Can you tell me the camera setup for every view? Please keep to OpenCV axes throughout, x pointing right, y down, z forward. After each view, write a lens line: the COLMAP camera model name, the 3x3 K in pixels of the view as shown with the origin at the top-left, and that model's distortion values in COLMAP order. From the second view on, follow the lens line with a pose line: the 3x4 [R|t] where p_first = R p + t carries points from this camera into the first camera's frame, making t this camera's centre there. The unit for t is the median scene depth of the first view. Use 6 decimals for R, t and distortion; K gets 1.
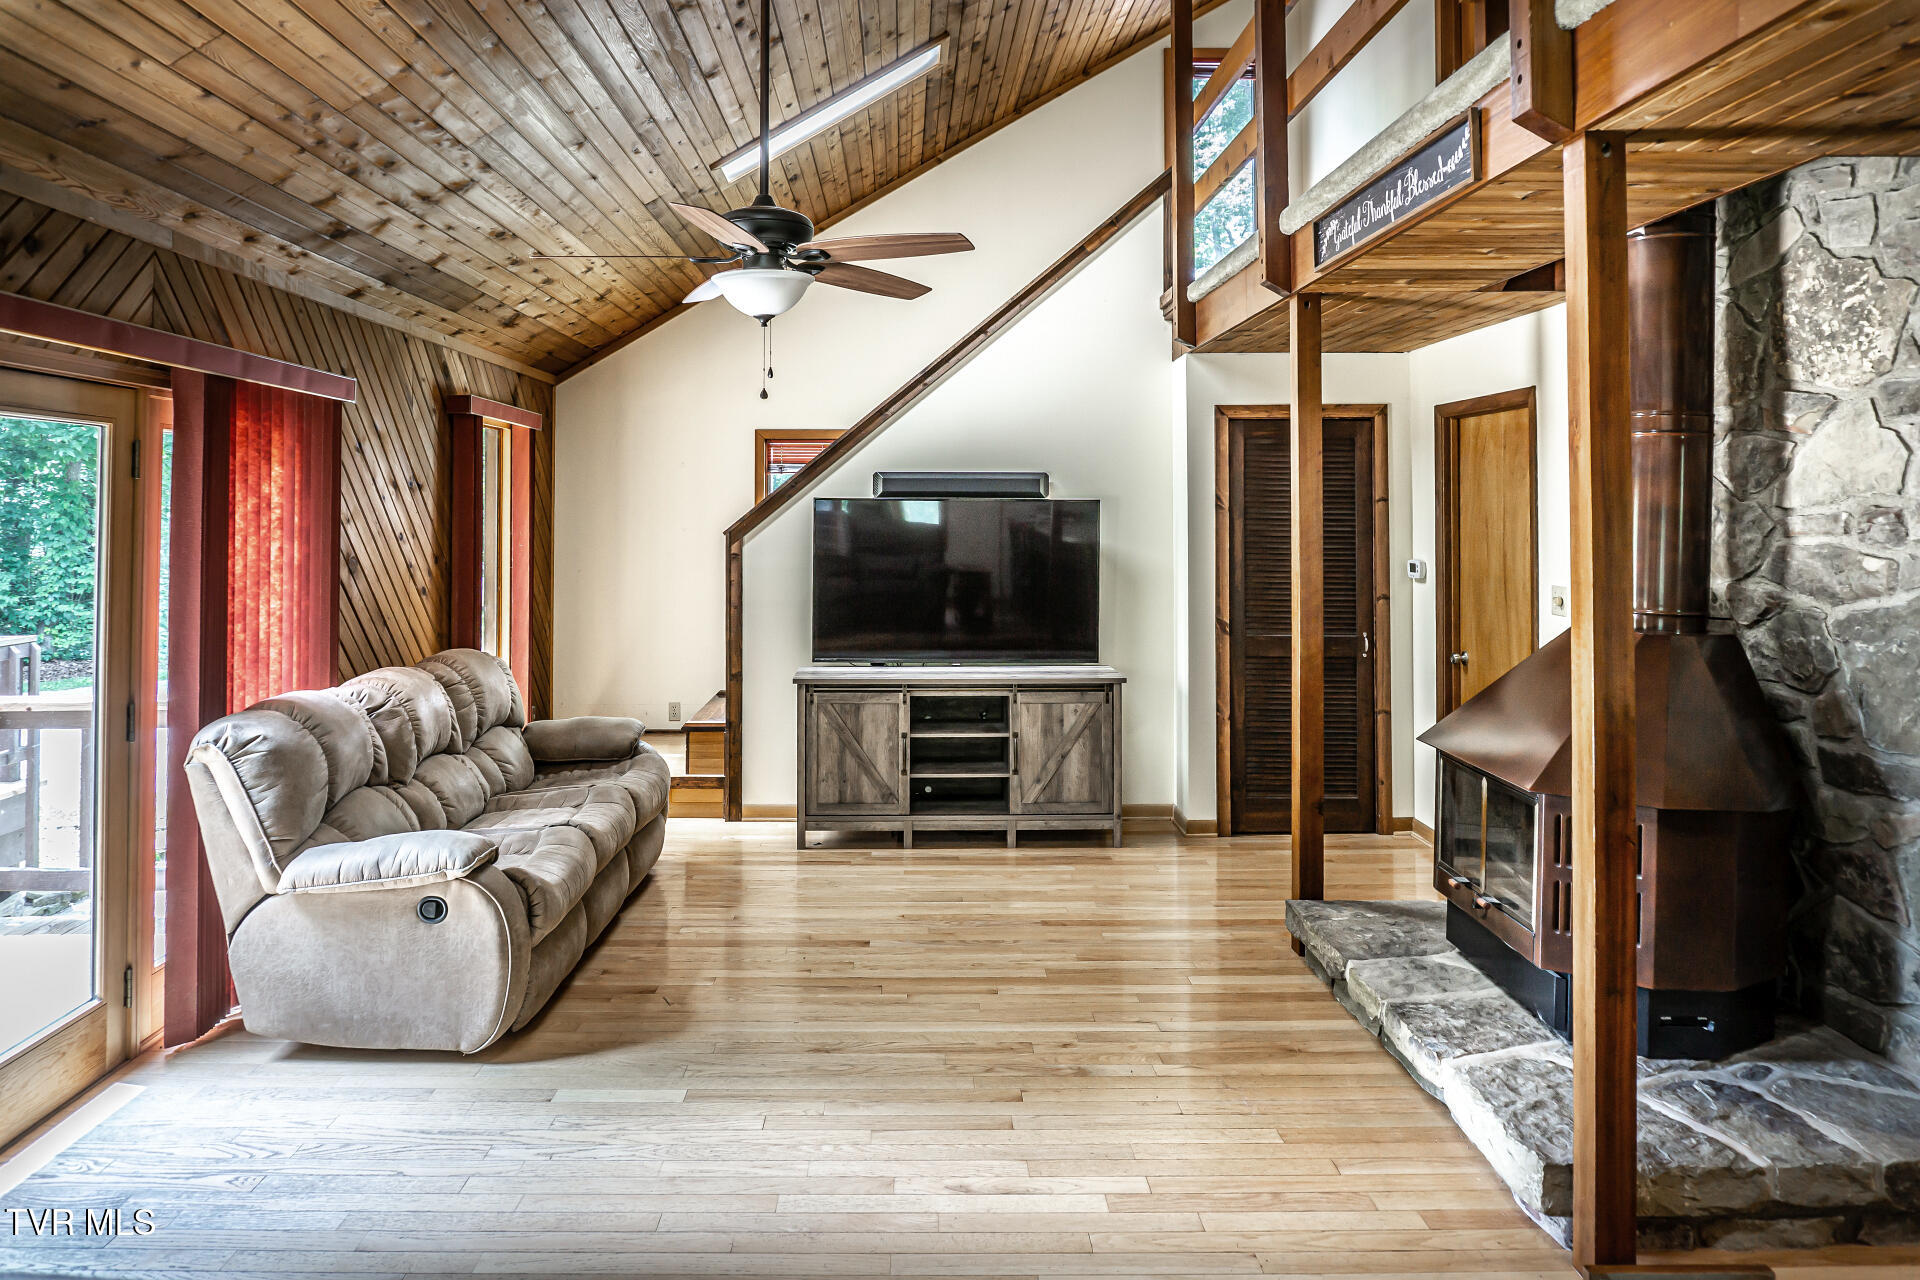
lens RADIAL K [[1284.5, 0, 955.1], [0, 1284.5, 484.1], [0, 0, 1]] dist [-0.002065, -0.001943]
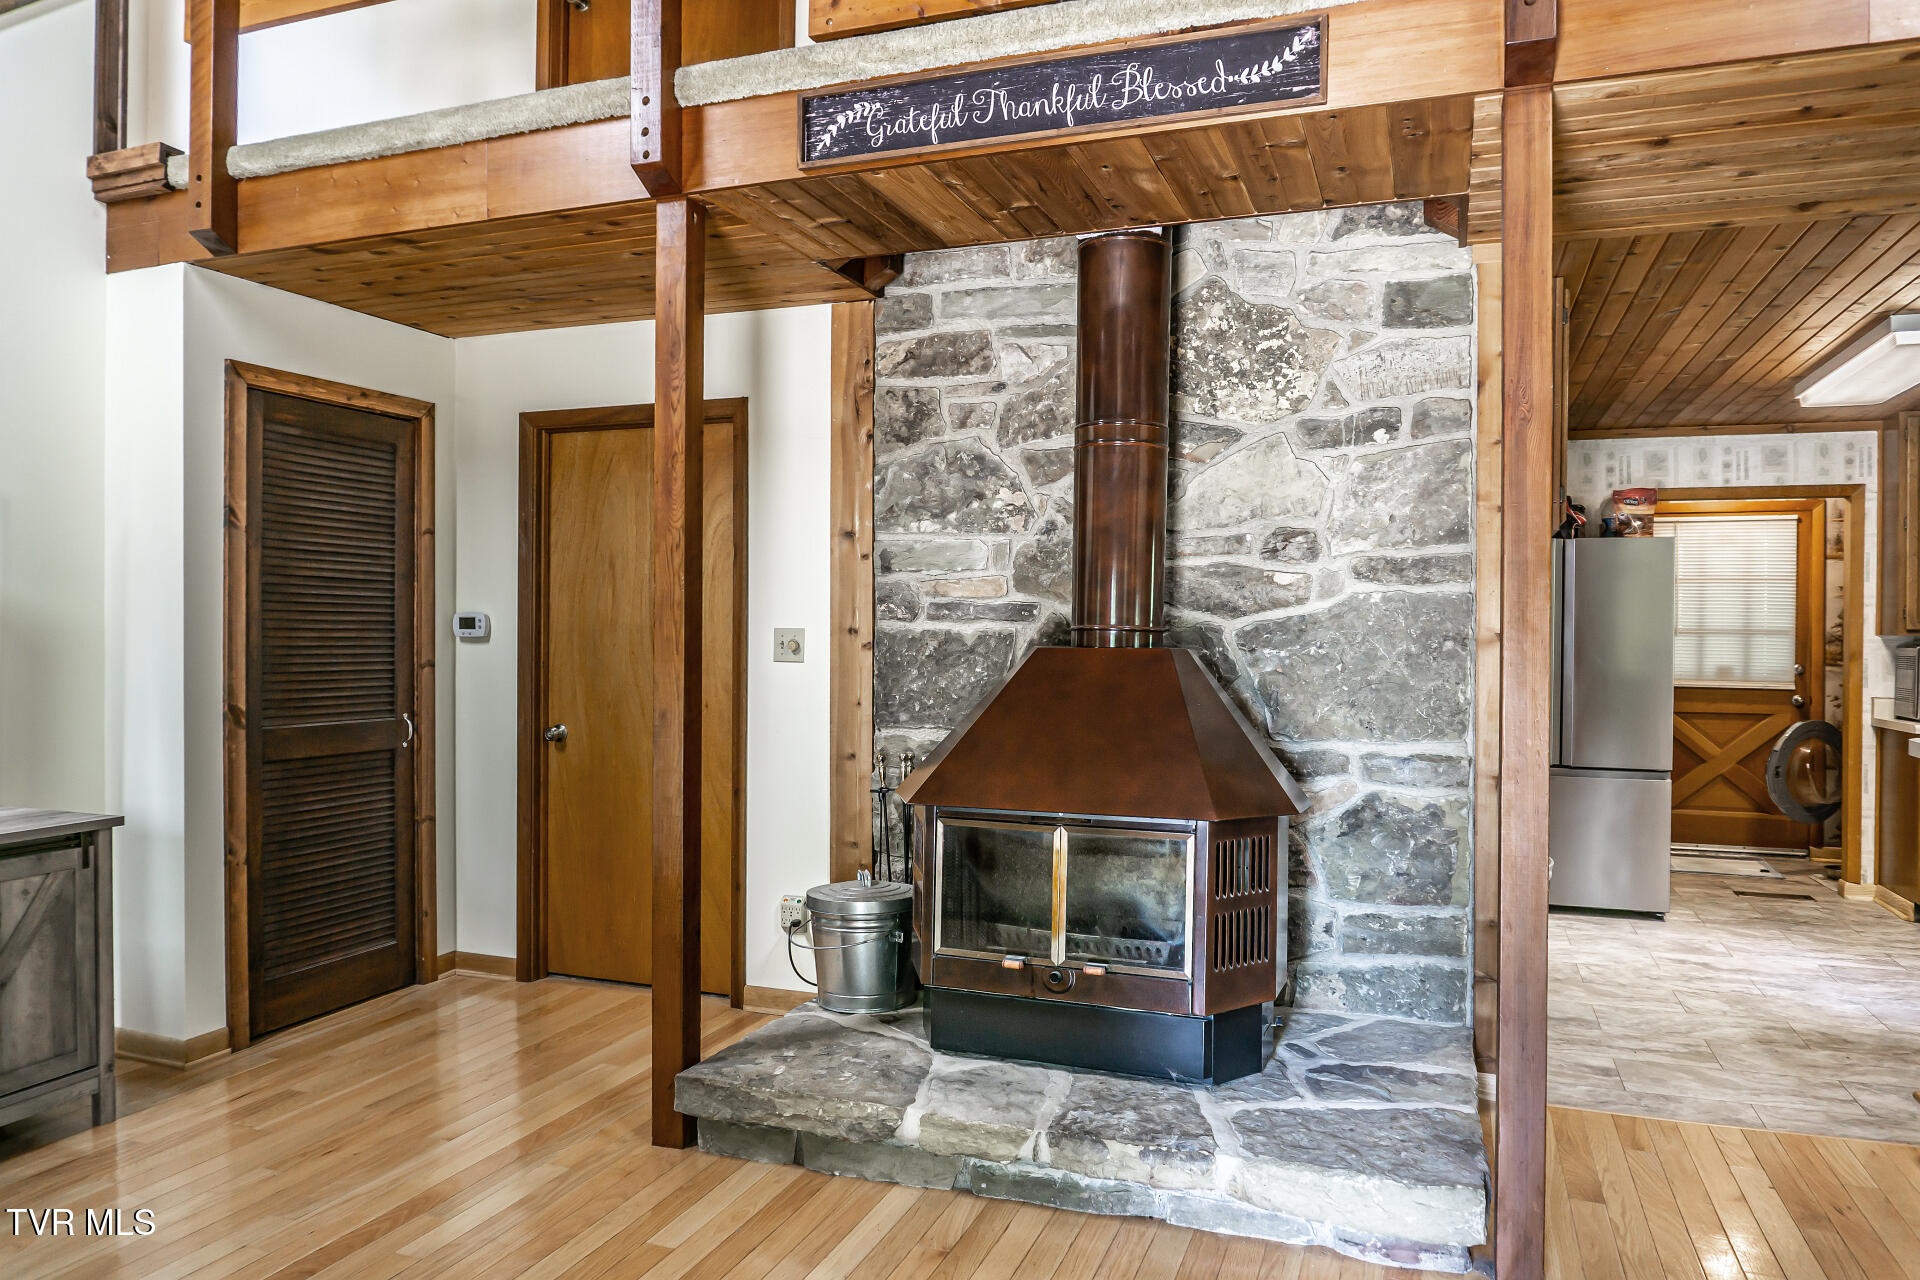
lens RADIAL K [[1277.5, 0, 930.8], [0, 1277.5, 636.1], [0, 0, 1]] dist [-0.023229, -0.001037]
pose [[0.373862, -0.001928, 0.927482, -0.424039], [-0.023154, 0.999667, 0.011411, 0.101924], [-0.927195, -0.025741, 0.373693, 0.820941]]
